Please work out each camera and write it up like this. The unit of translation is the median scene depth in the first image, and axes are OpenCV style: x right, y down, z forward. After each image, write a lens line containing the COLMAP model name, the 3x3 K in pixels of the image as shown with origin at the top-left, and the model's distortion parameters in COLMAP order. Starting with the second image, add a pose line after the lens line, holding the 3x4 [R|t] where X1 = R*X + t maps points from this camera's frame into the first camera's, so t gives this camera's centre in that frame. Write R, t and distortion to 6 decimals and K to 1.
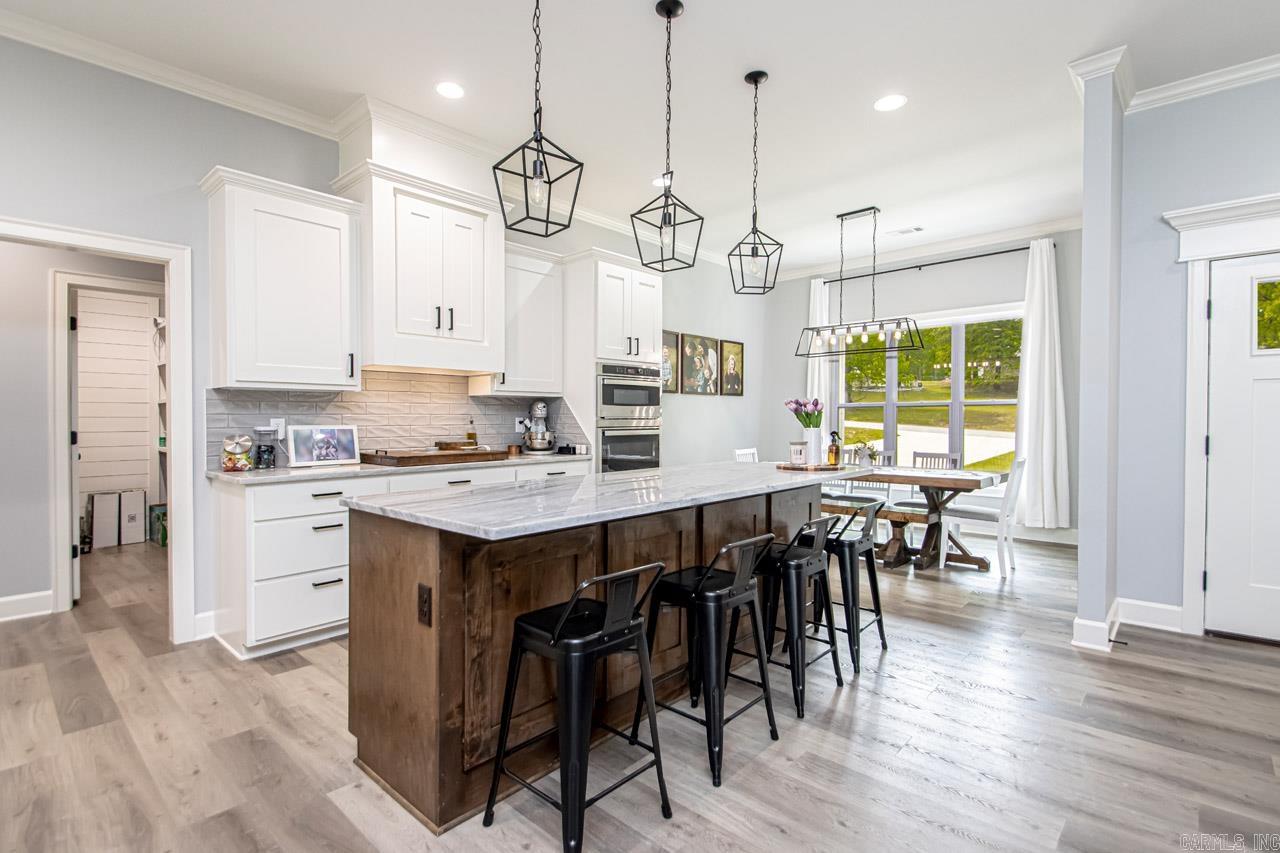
lens RADIAL K [[604.5, 0, 635.5], [0, 604.5, 424.3], [0, 0, 1]] dist [0.000393, -0.001174]
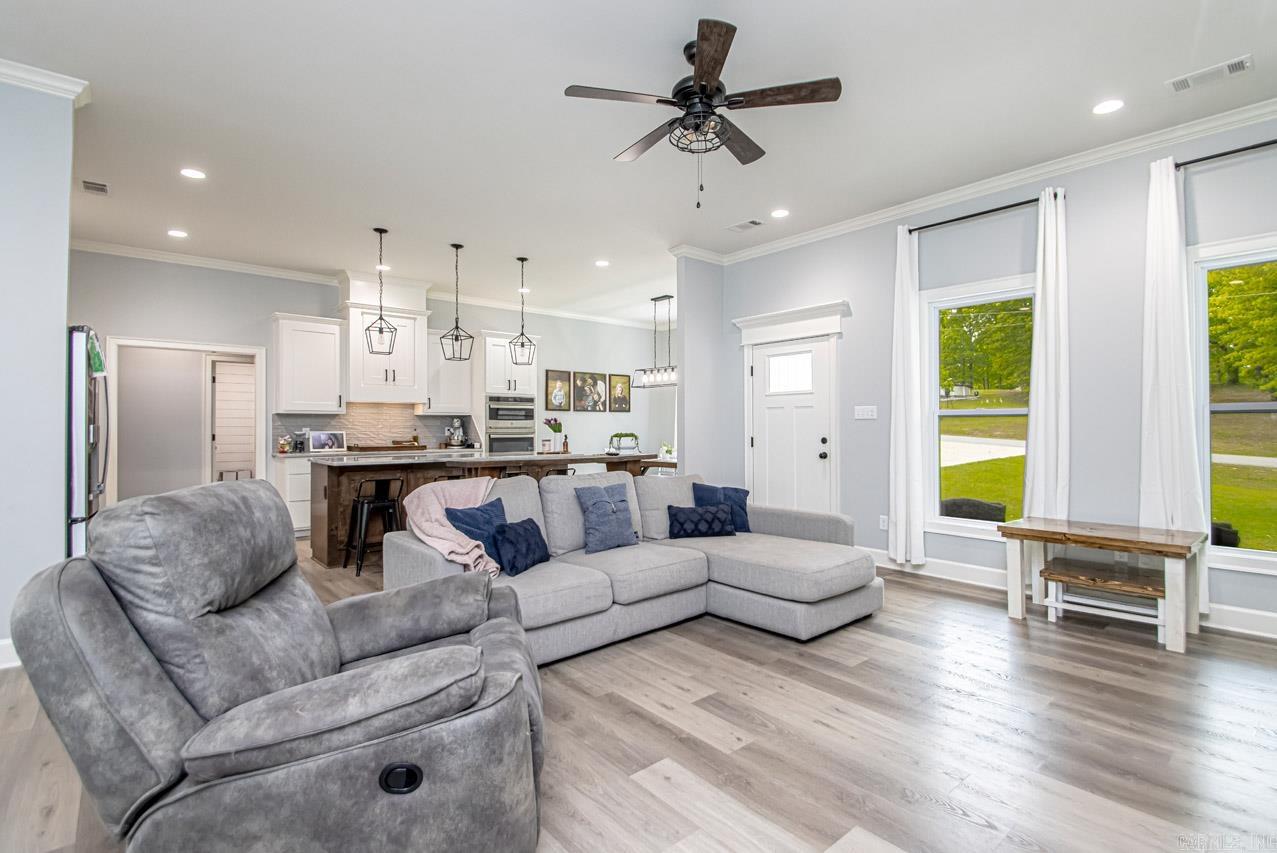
lens RADIAL K [[603.1, 0, 644.1], [0, 603.1, 423.6], [0, 0, 1]] dist [0.000393, -0.001174]
pose [[0.992506, -0.000024, -0.122195, 0.594868], [-0.001745, 0.999895, -0.014366, 0.002802], [0.122183, 0.014472, 0.992402, -0.660208]]
